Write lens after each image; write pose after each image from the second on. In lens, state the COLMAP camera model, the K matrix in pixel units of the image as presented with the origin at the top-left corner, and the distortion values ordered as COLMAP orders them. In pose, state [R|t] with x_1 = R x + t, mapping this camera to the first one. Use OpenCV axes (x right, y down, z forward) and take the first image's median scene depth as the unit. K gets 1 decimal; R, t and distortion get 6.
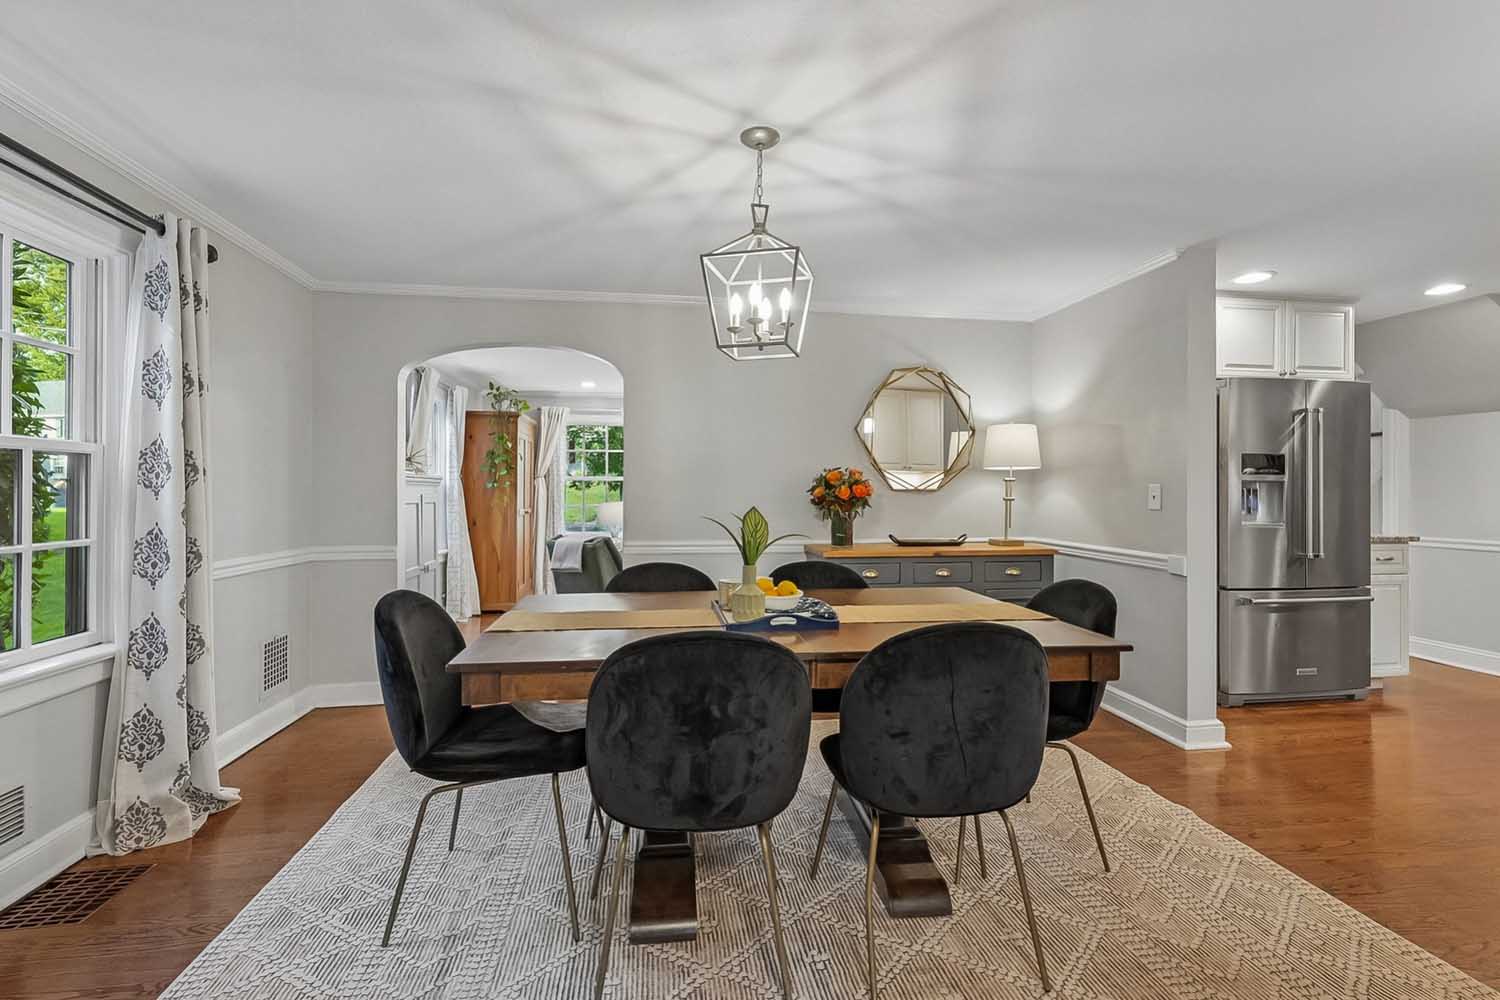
lens RADIAL K [[692.5, 0, 747.7], [0, 692.5, 487.1], [0, 0, 1]] dist [-0.000712, 0.000359]
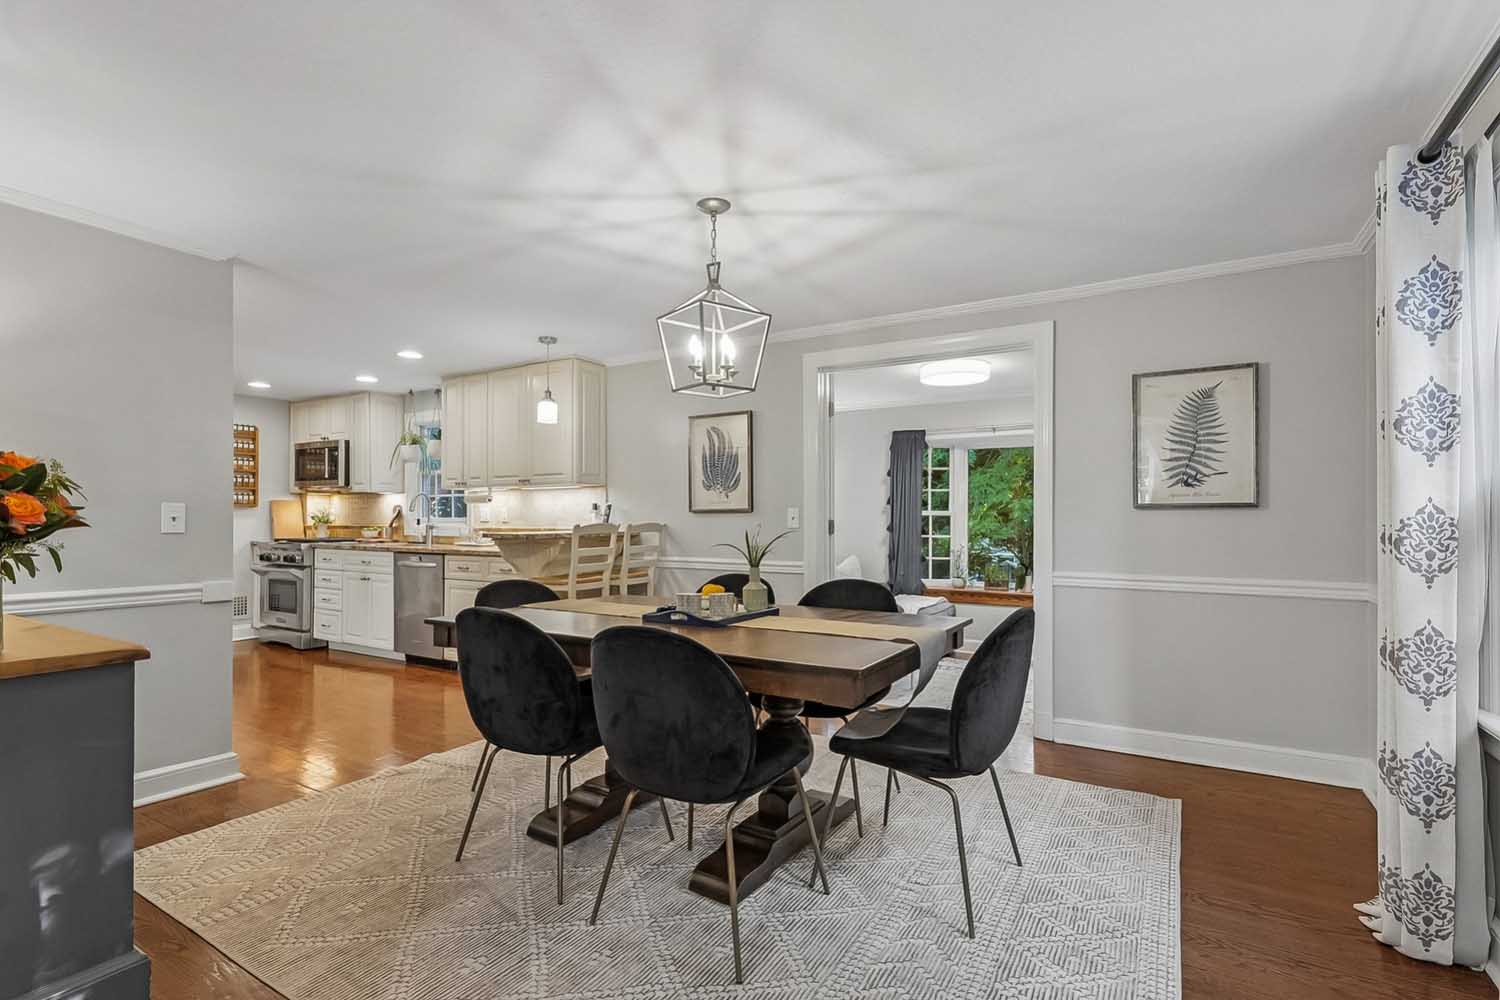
lens RADIAL K [[692.5, 0, 747.5], [0, 692.5, 514.9], [0, 0, 1]] dist [-0.000712, 0.000359]
pose [[-0.772434, 0.002663, 0.635090, -0.759668], [-0.004238, 0.999947, -0.009348, 0.022864], [-0.635081, -0.009912, -0.772382, 1.849604]]
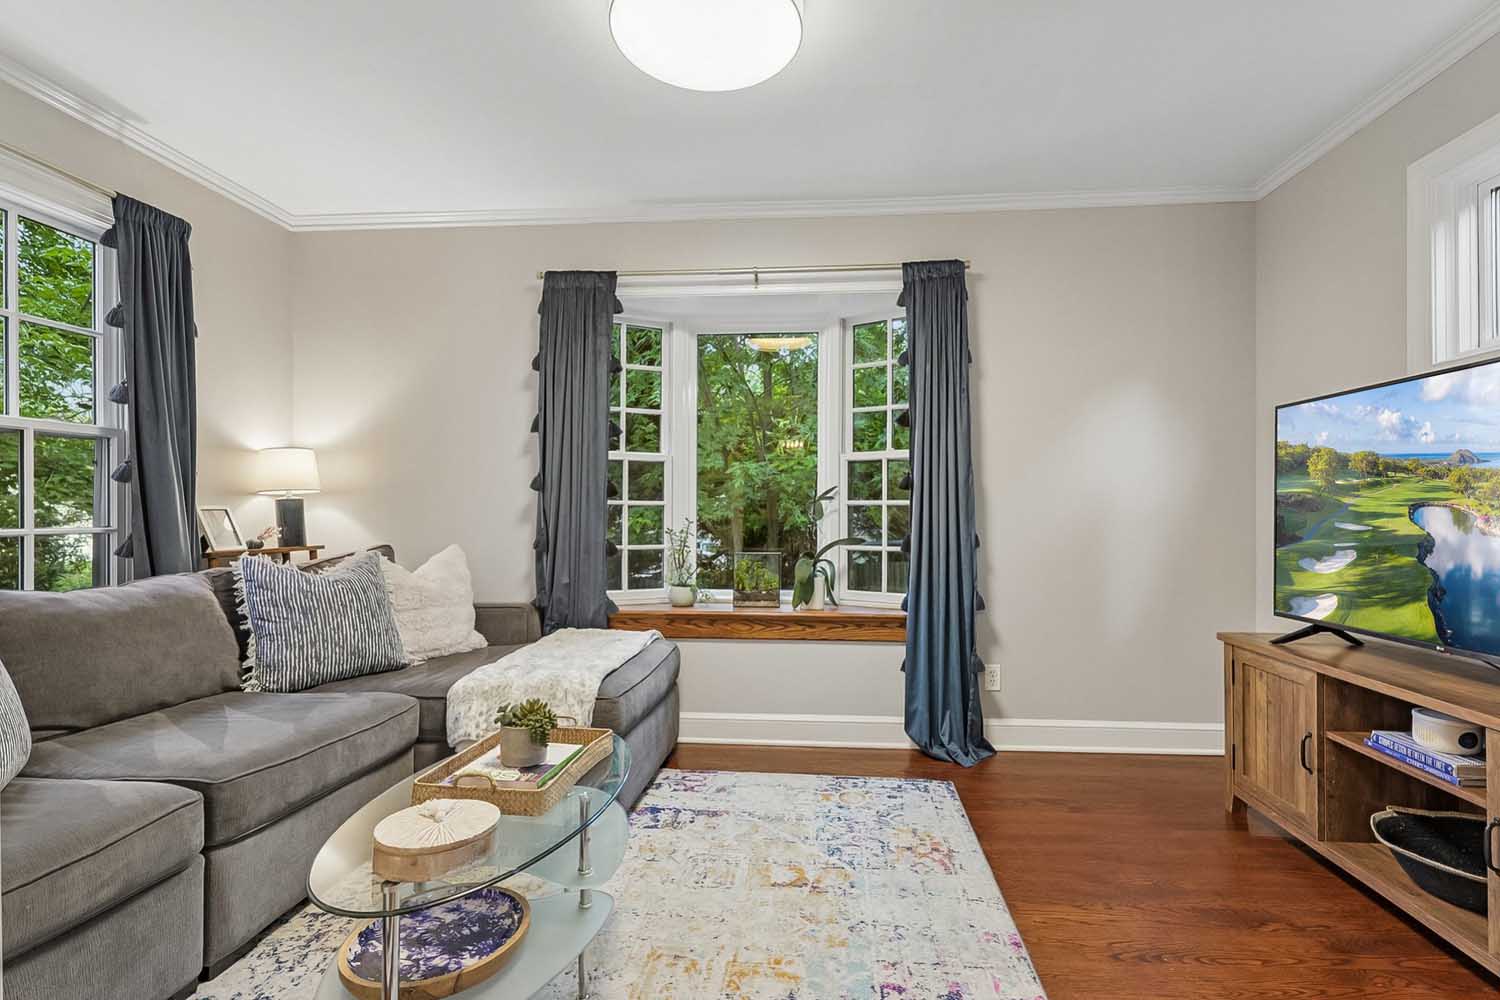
lens RADIAL K [[692.5, 0, 749.3], [0, 692.5, 512.7], [0, 0, 1]] dist [-0.000712, 0.000359]
pose [[-0.973422, -0.001005, 0.229018, -0.029793], [-0.001290, 0.999999, -0.001096, 0.110432], [-0.229016, -0.001362, -0.973422, 0.336488]]
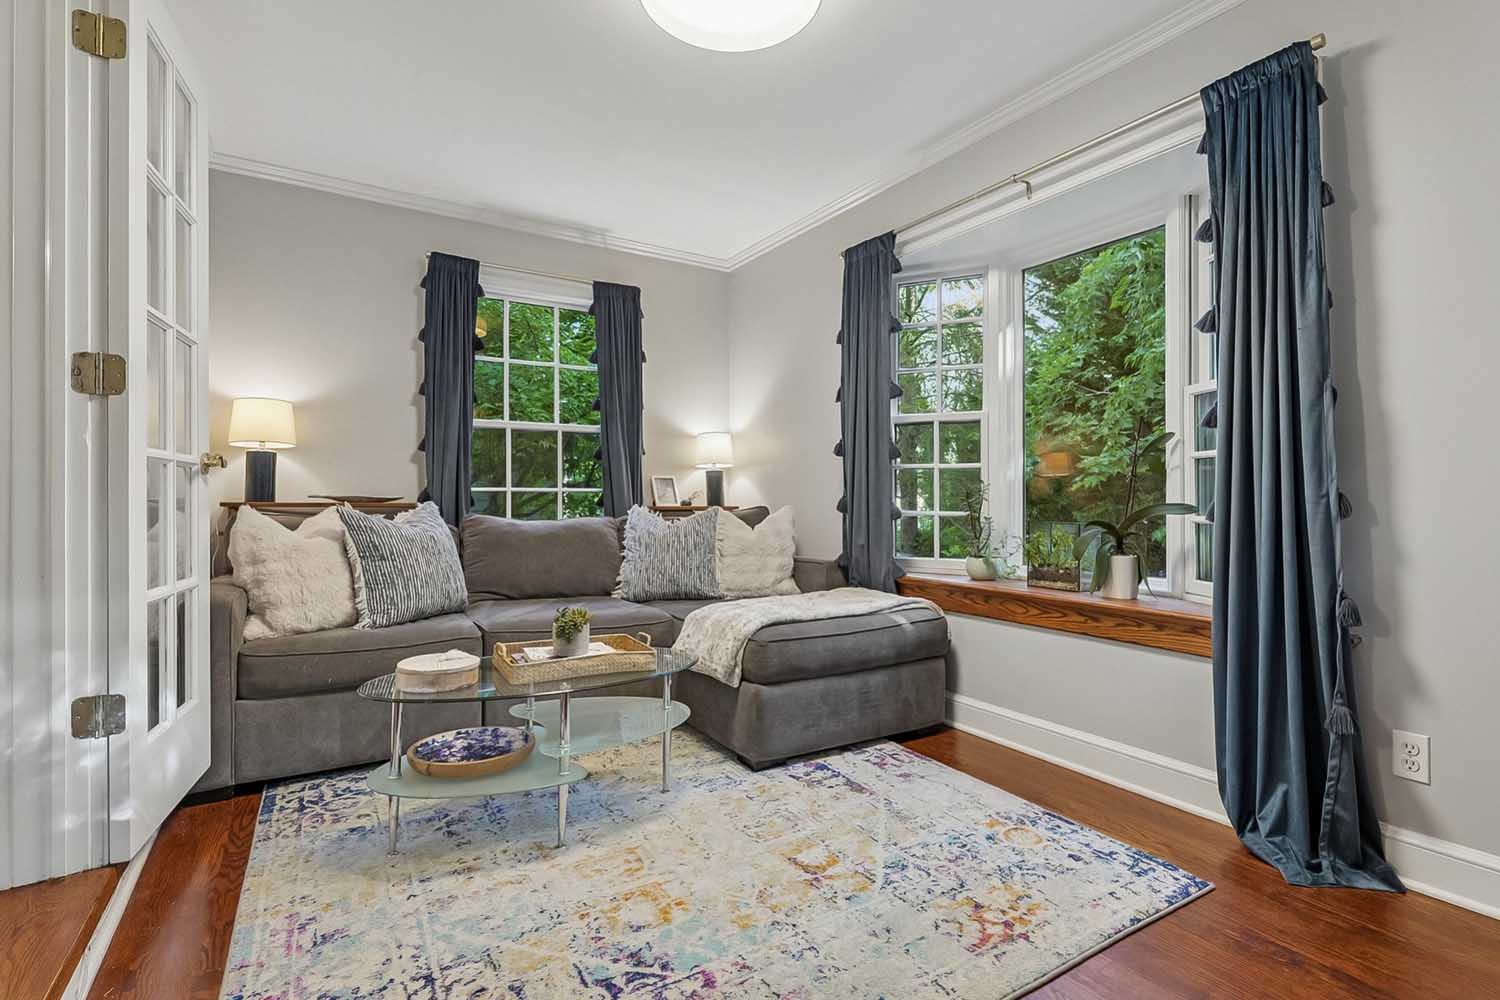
lens RADIAL K [[692.5, 0, 753.3], [0, 692.5, 490.2], [0, 0, 1]] dist [-0.000712, 0.000359]
pose [[-0.414952, 0.008358, 0.909805, -0.573686], [-0.005711, 0.999914, -0.011790, 0.156966], [-0.909825, -0.010088, -0.414869, -0.134373]]
